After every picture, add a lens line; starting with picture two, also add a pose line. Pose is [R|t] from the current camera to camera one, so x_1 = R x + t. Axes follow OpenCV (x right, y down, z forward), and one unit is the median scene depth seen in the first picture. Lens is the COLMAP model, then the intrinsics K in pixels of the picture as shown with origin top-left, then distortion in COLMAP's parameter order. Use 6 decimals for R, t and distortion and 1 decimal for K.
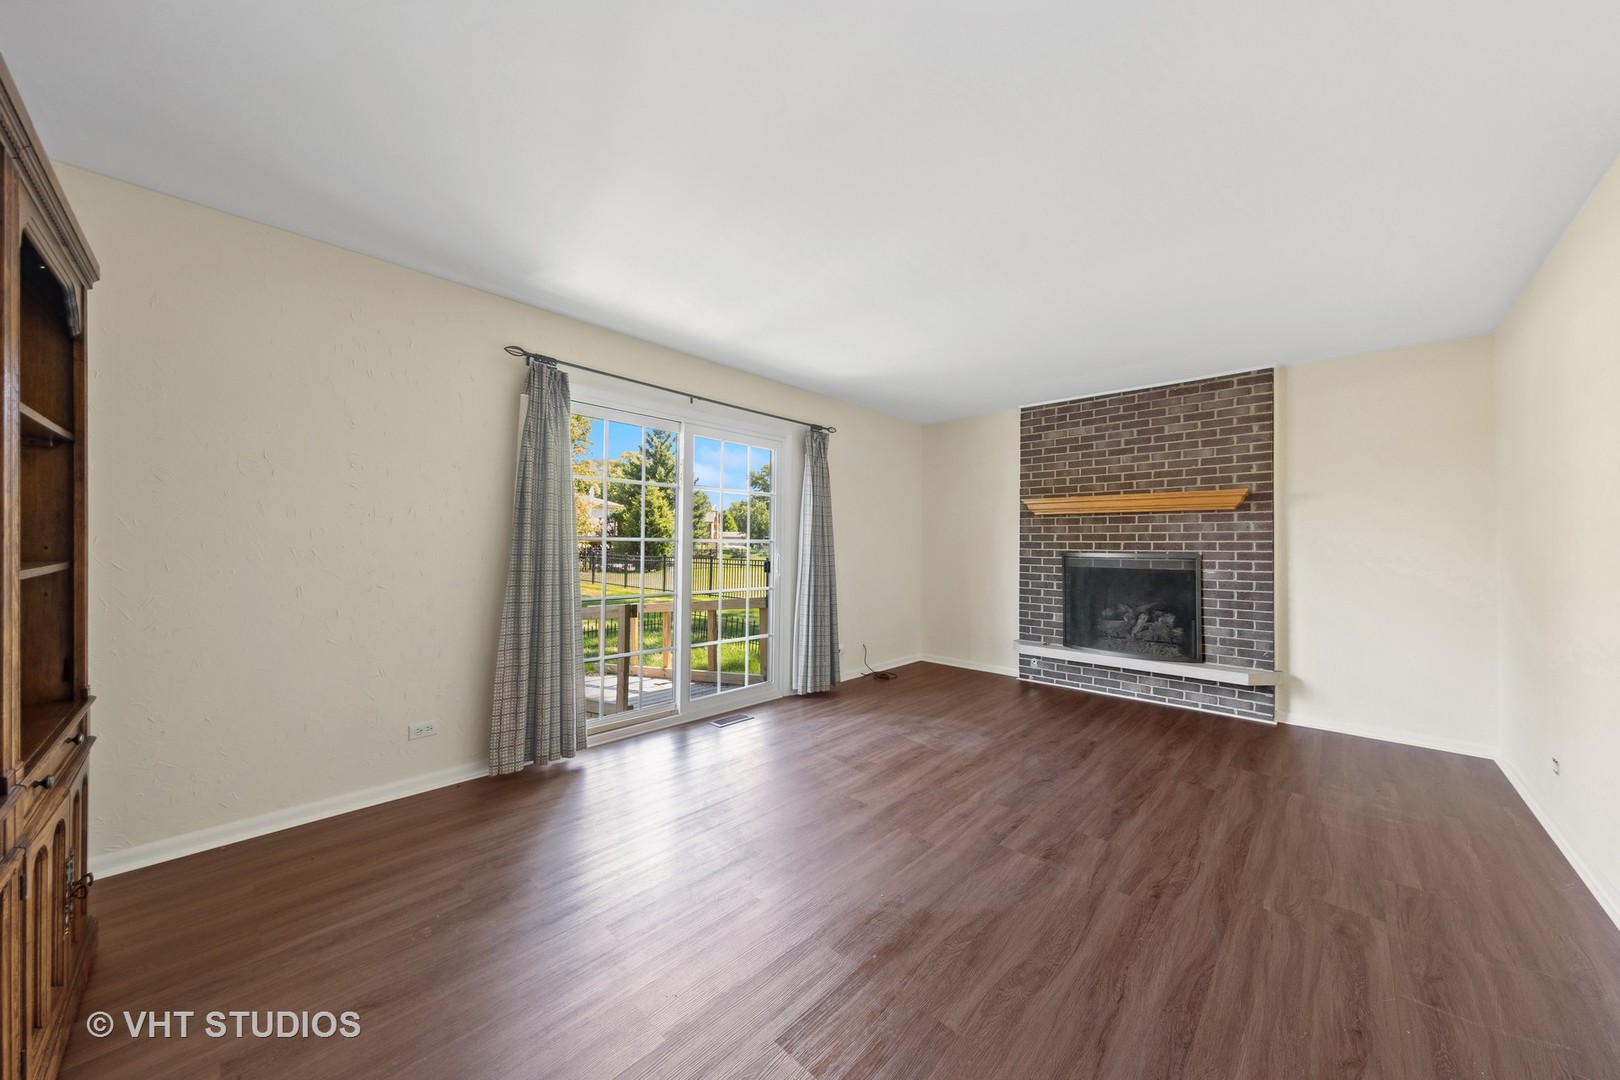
lens RADIAL K [[545.6, 0, 812.7], [0, 545.6, 546.9], [0, 0, 1]] dist [0.002911, 0.000128]
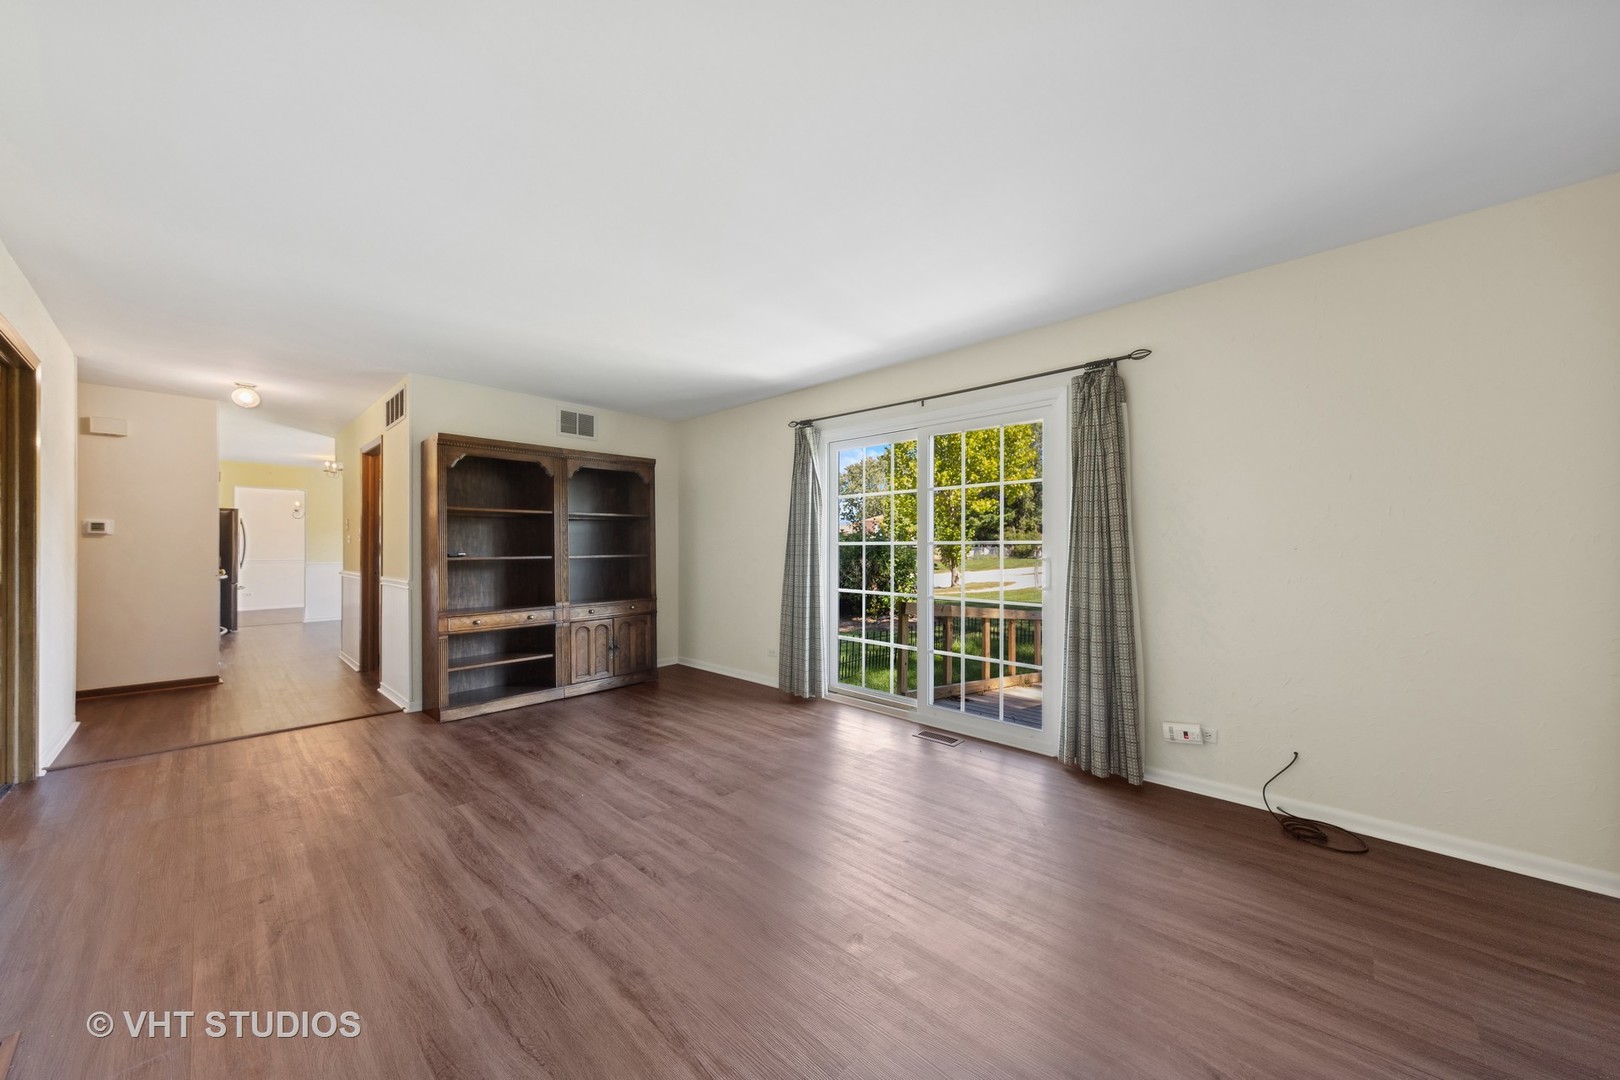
lens RADIAL K [[545.6, 0, 811.0], [0, 545.6, 545.8], [0, 0, 1]] dist [0.002911, 0.000128]
pose [[0.031500, -0.011192, -0.999441, 1.292949], [-0.004555, 0.999925, -0.011341, 0.009119], [0.999493, 0.004910, 0.031446, 1.280522]]
